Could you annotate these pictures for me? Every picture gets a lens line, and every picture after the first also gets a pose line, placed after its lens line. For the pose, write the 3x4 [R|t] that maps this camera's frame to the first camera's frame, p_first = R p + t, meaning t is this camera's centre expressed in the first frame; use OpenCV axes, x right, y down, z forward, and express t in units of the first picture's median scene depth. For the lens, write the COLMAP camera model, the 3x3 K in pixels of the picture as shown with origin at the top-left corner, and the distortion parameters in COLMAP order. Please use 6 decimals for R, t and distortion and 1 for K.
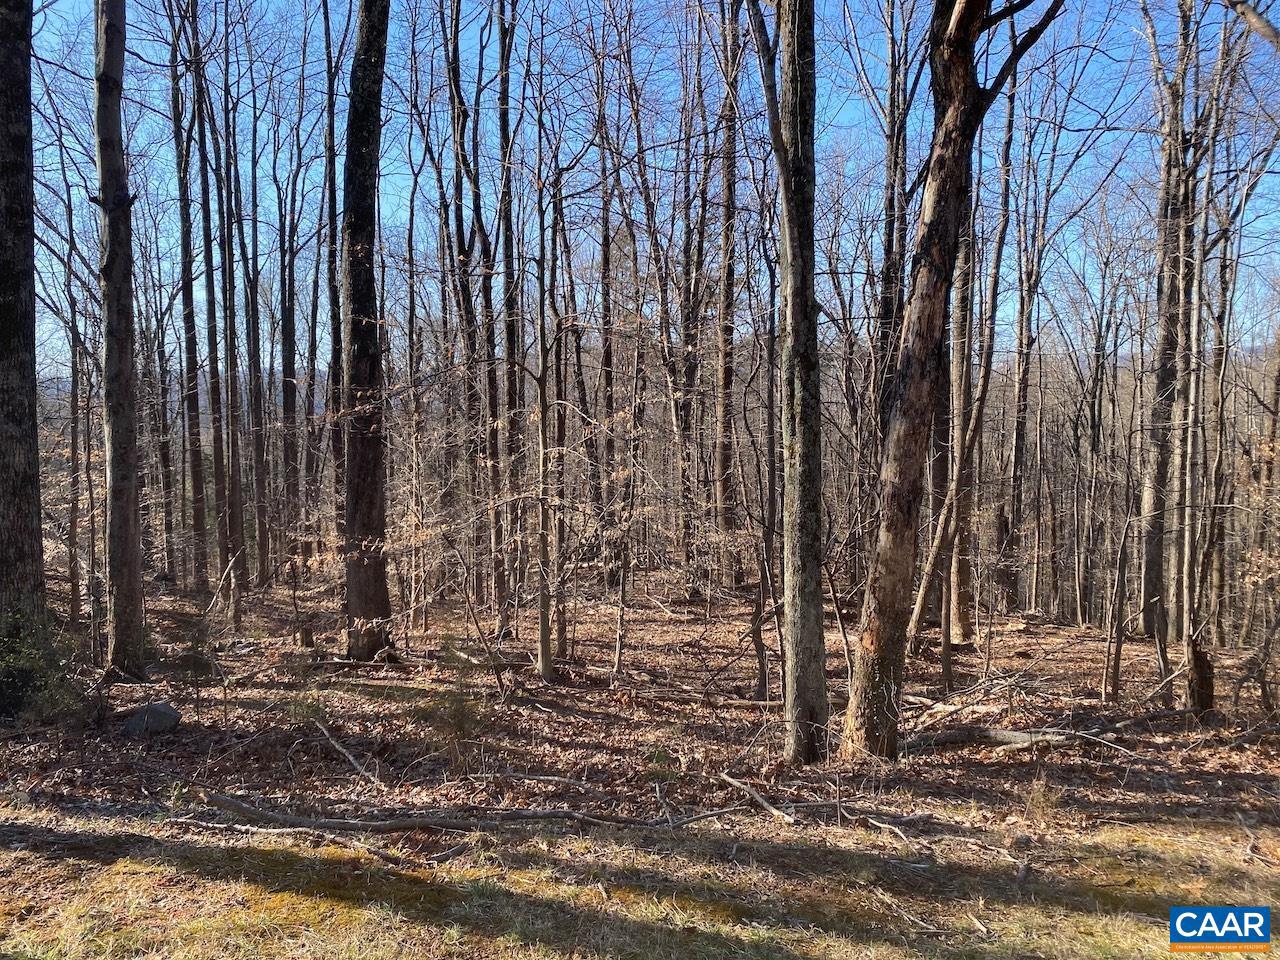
lens RADIAL K [[973.9, 0, 640.0], [0, 973.9, 480.0], [0, 0, 1]] dist [-0.000186, 0.000140]
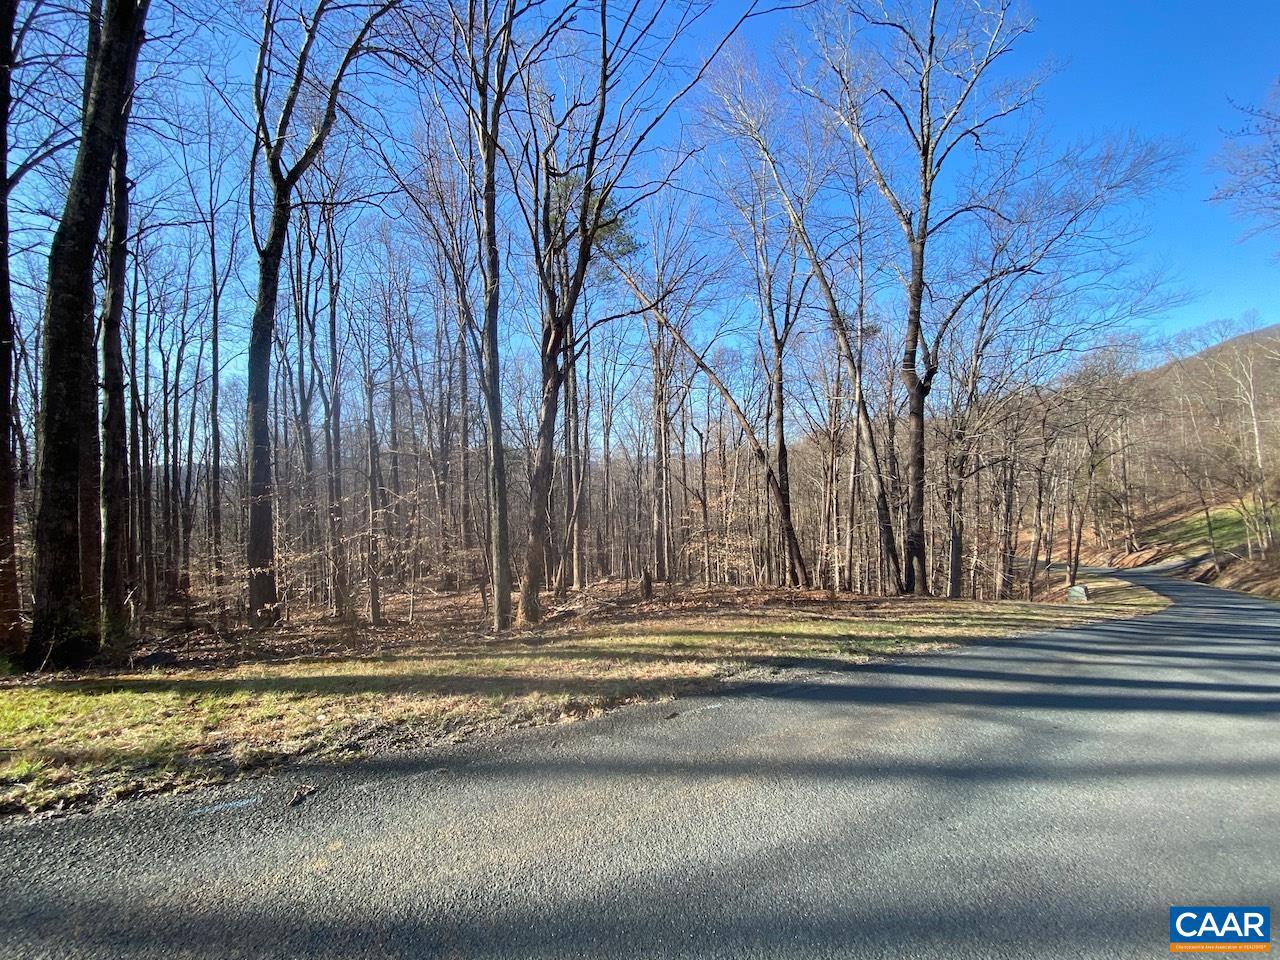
lens RADIAL K [[512.1, 0, 640.0], [0, 512.1, 480.0], [0, 0, 1]] dist [0.011137, -0.013818]
pose [[0.913796, -0.021559, 0.405600, -0.010767], [0.054020, 0.996170, -0.068756, 0.003865], [-0.402564, 0.084739, 0.911461, -0.110402]]
